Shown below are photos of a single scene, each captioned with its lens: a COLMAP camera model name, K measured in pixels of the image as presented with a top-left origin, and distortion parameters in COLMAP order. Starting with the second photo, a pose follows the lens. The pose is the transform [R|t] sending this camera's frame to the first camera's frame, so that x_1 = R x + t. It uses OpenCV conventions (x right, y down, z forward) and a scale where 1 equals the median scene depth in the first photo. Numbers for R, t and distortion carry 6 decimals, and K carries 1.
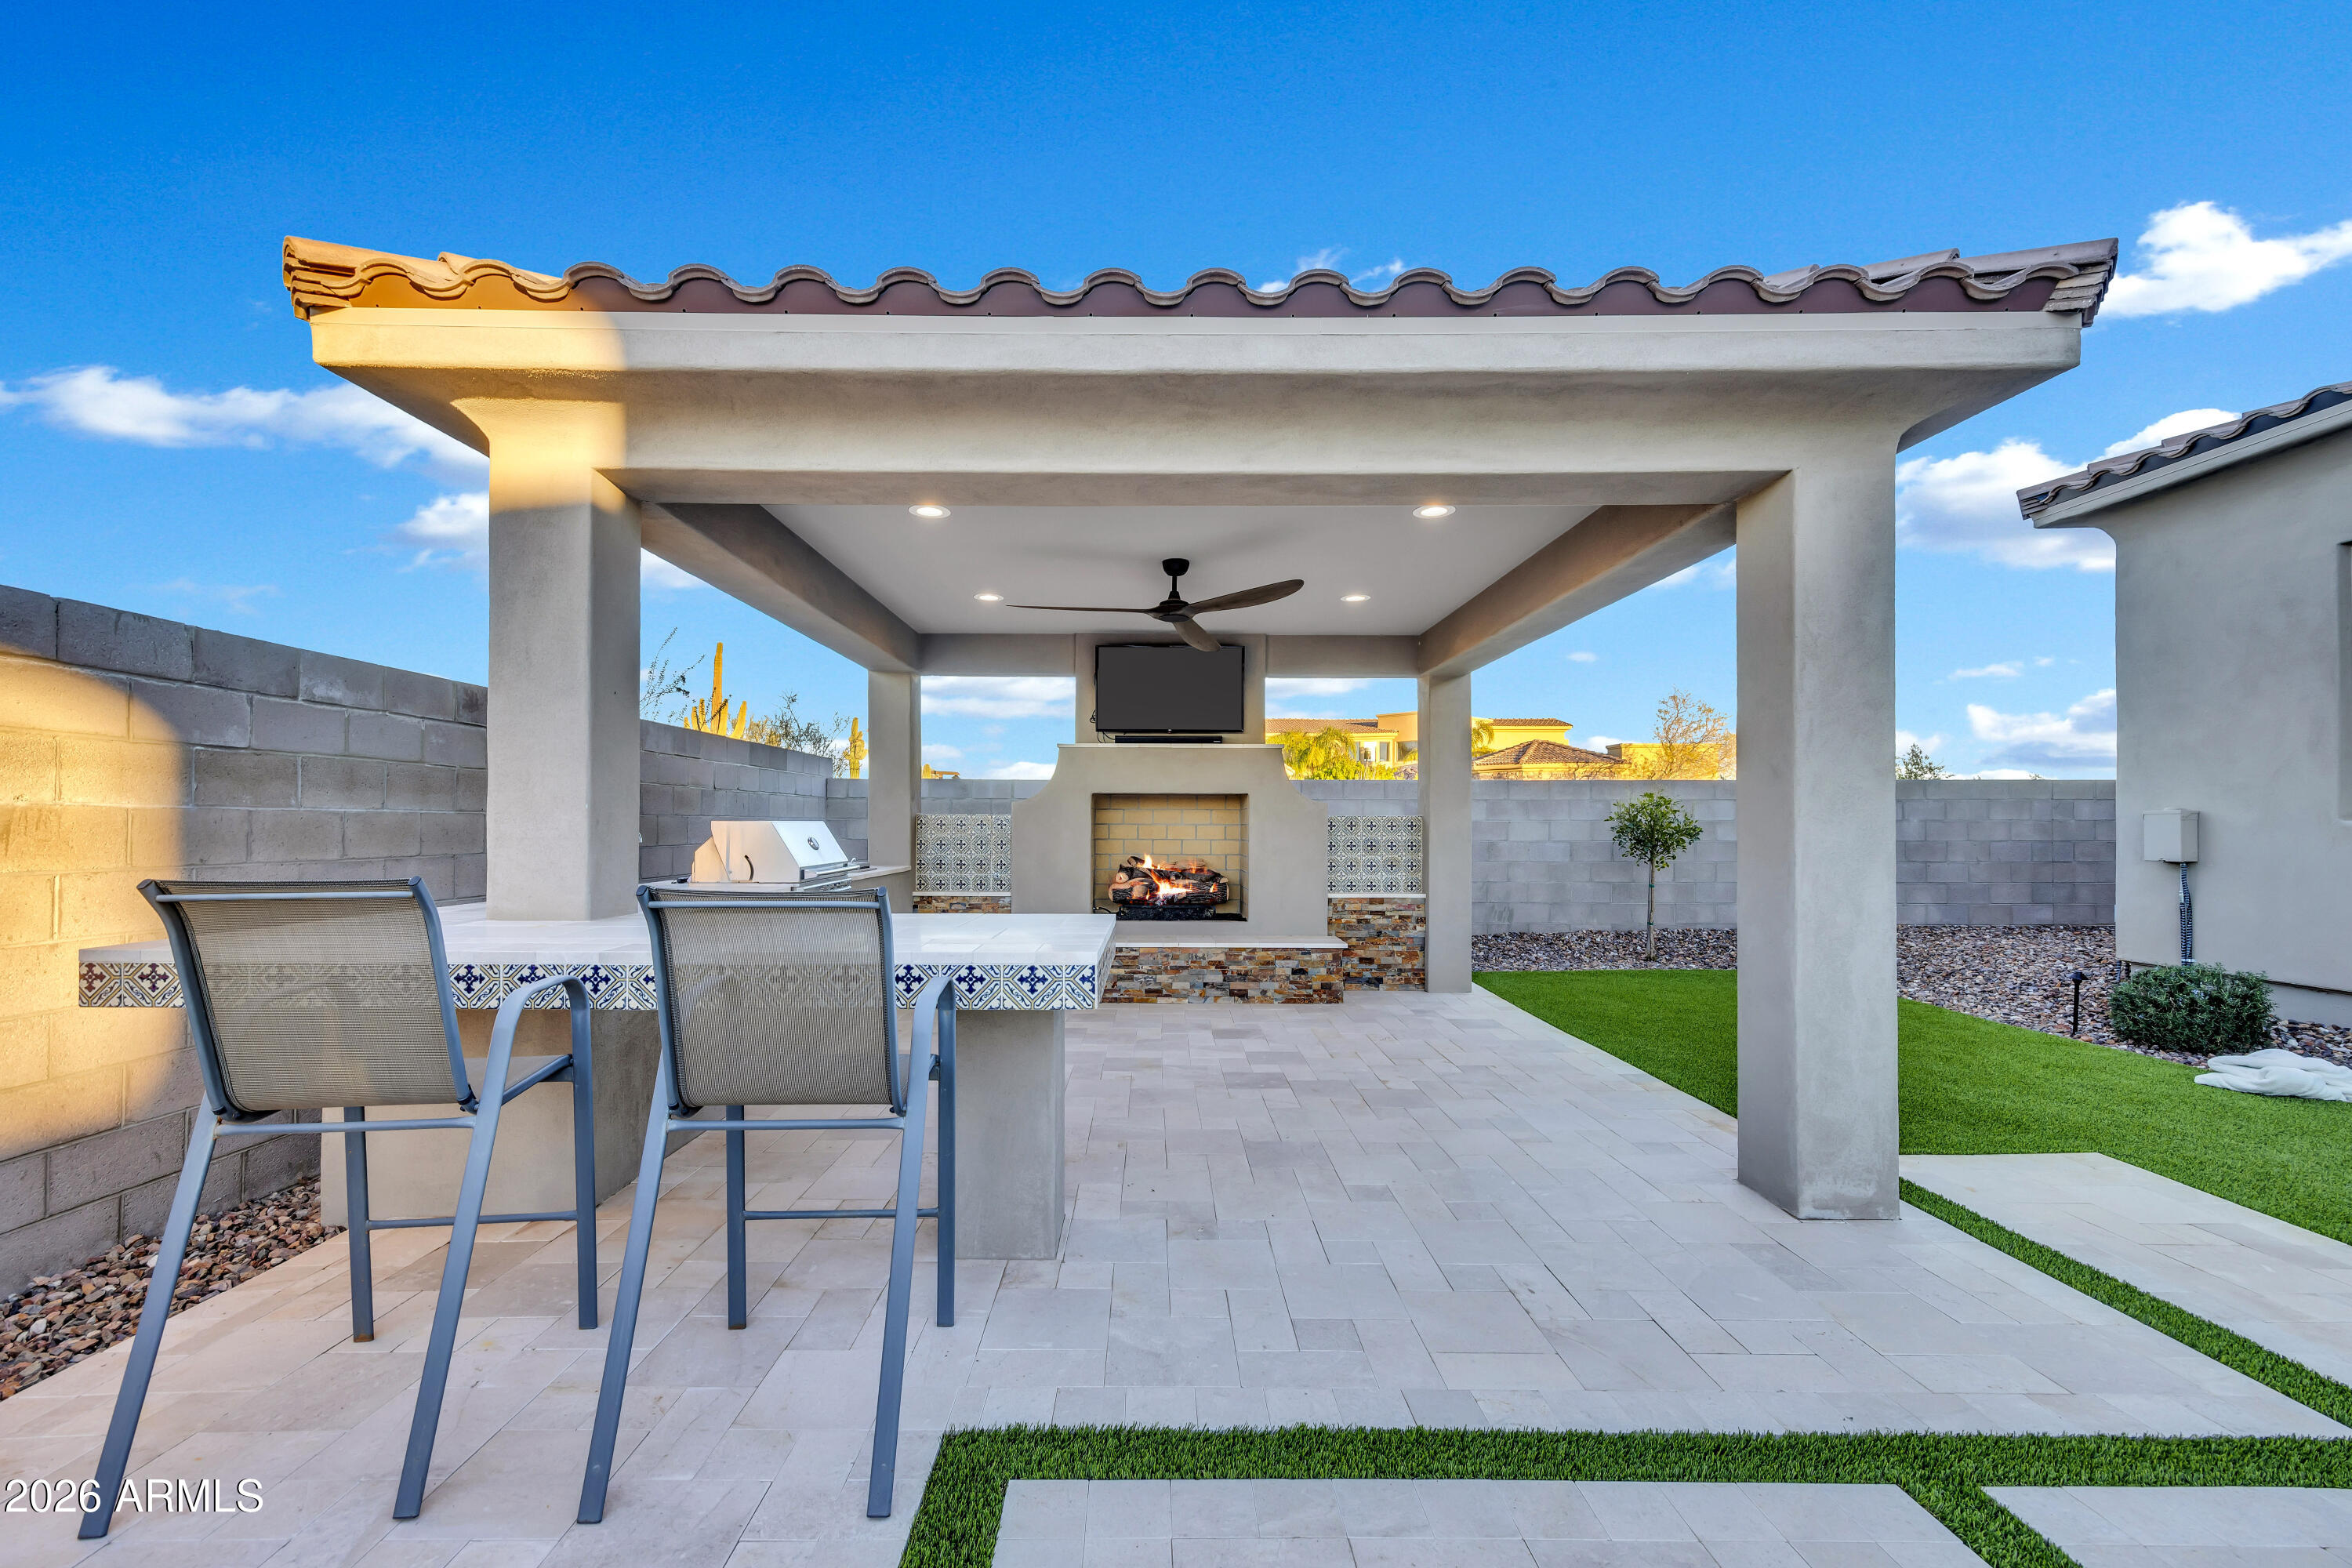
lens RADIAL K [[947.6, 0, 1170.9], [0, 947.6, 821.6], [0, 0, 1]] dist [-0.000673, -0.000103]
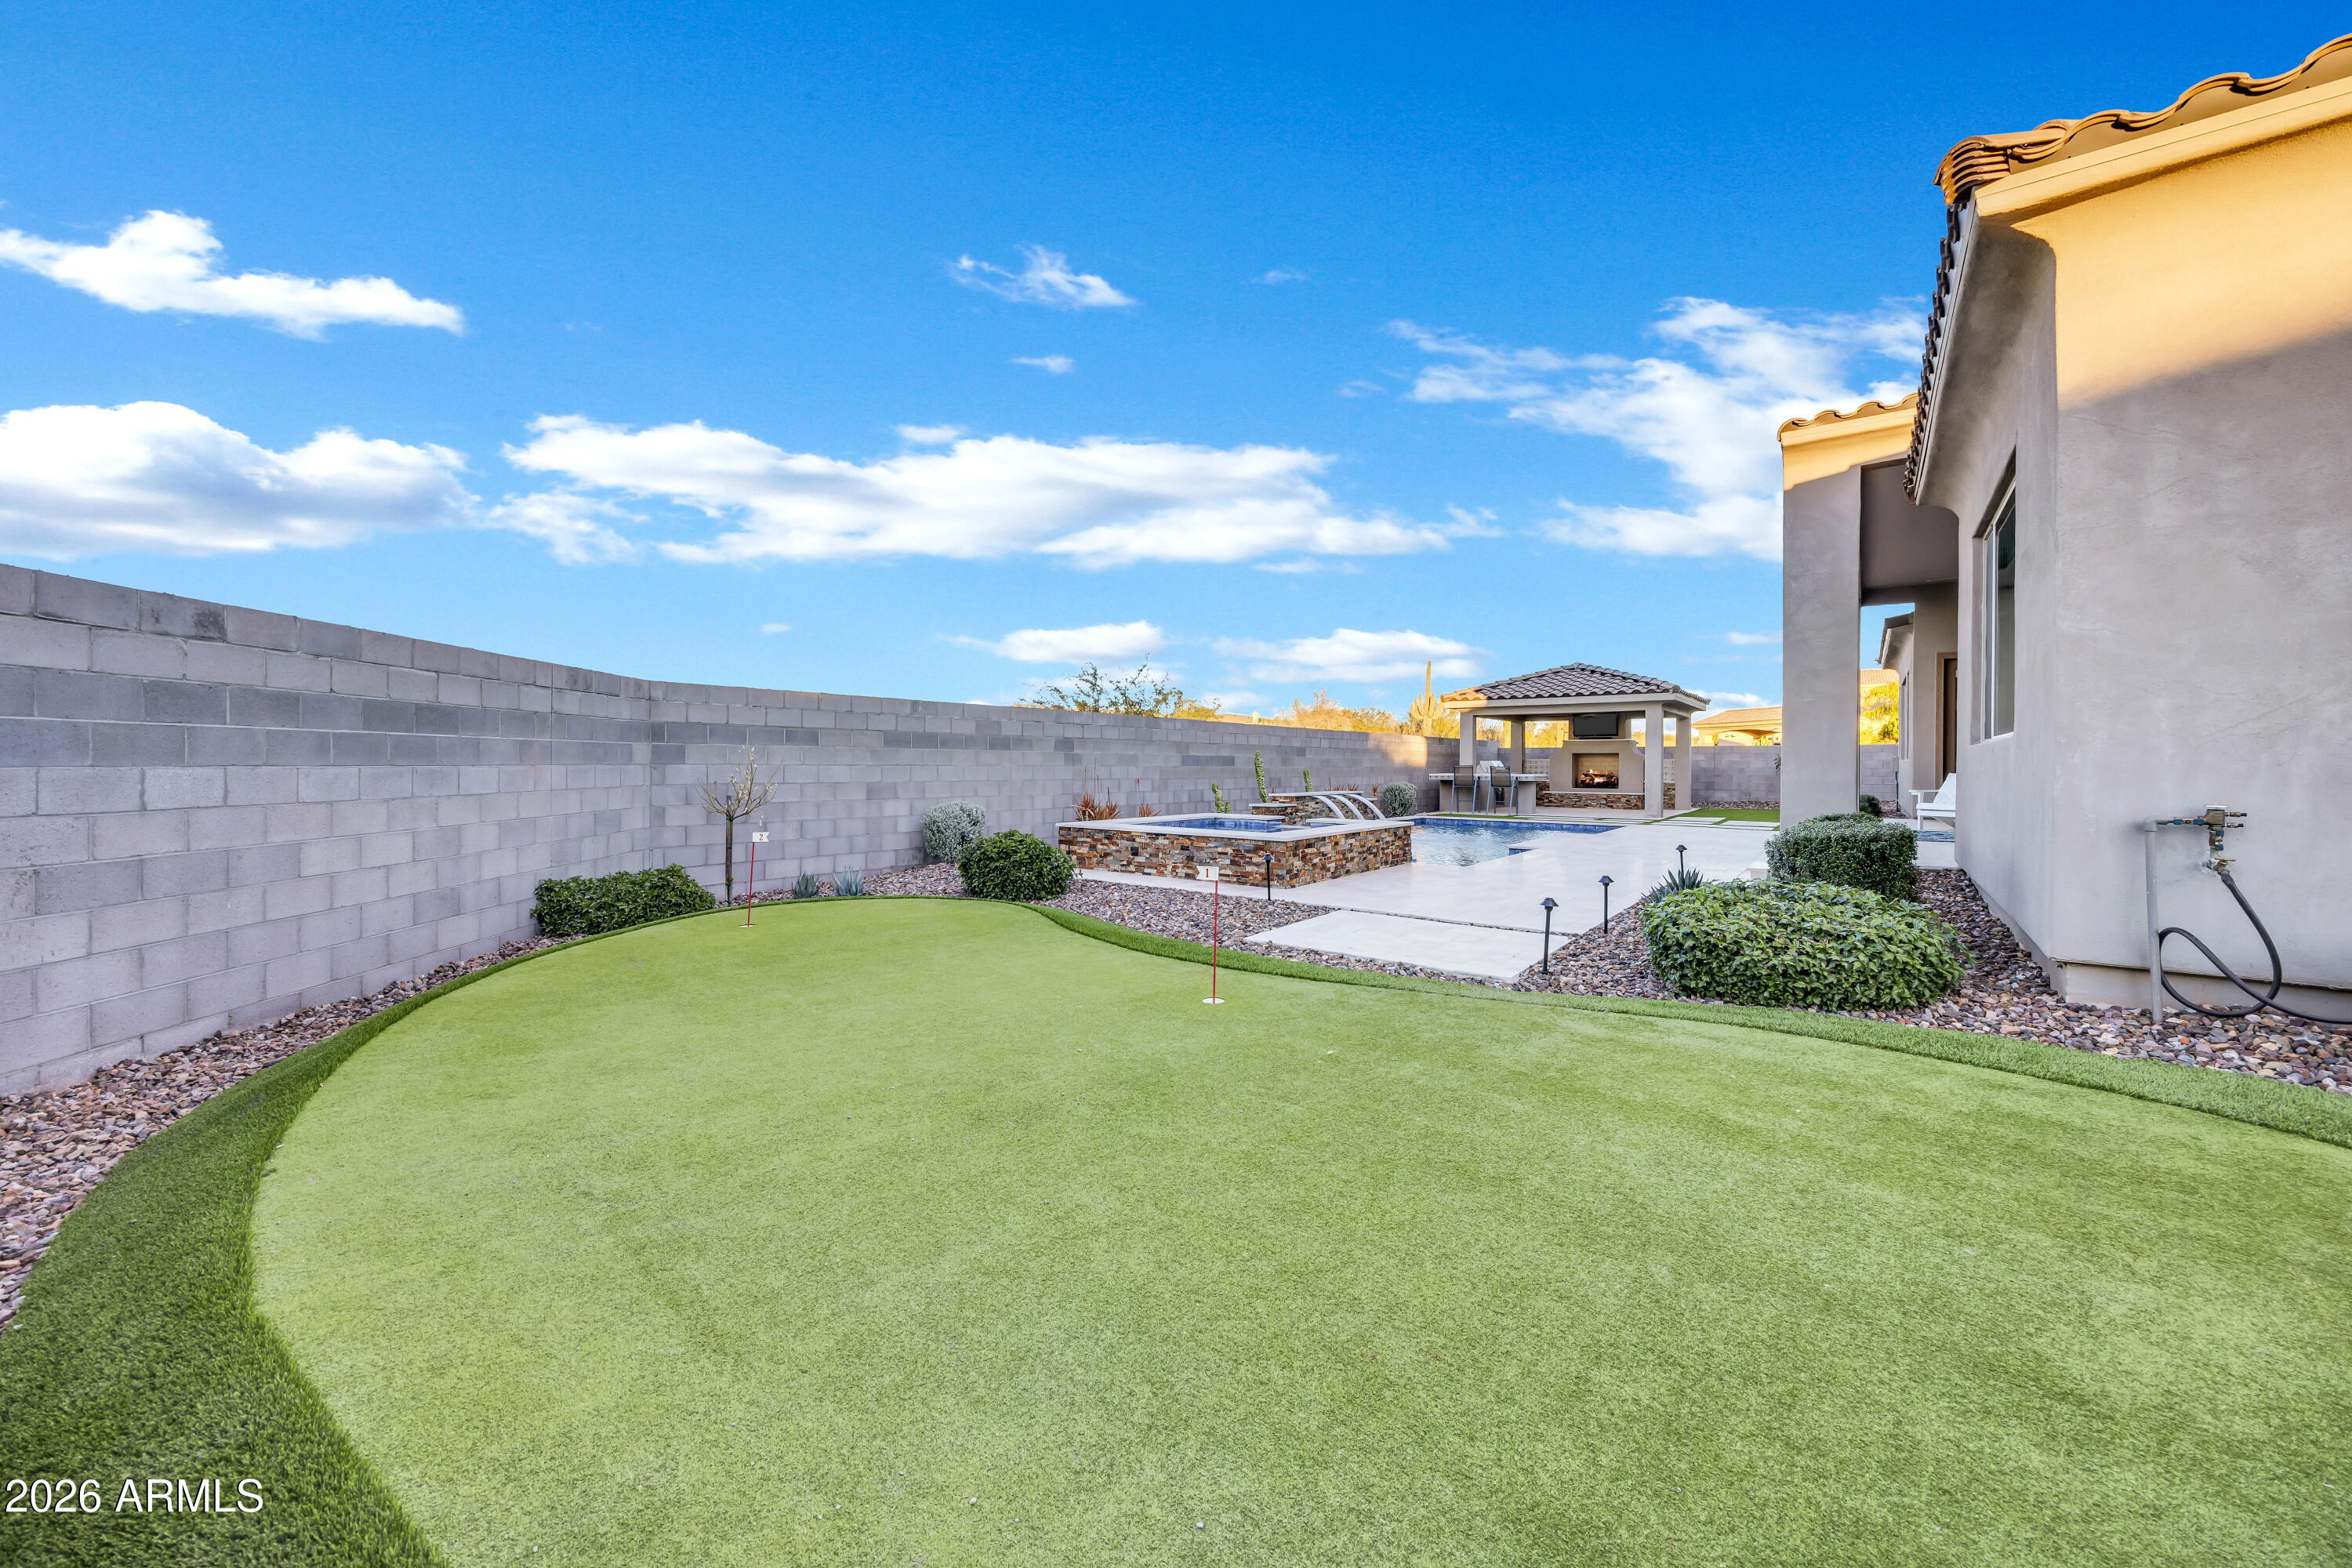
lens RADIAL K [[904.4, 0, 1168.1], [0, 904.4, 777.0], [0, 0, 1]] dist [-0.002136, -0.000085]
pose [[0.792035, 0.006551, -0.610440, 0.878385], [0.003472, 0.999878, 0.015235, 0.003925], [0.610465, -0.014186, 0.791916, -2.951039]]
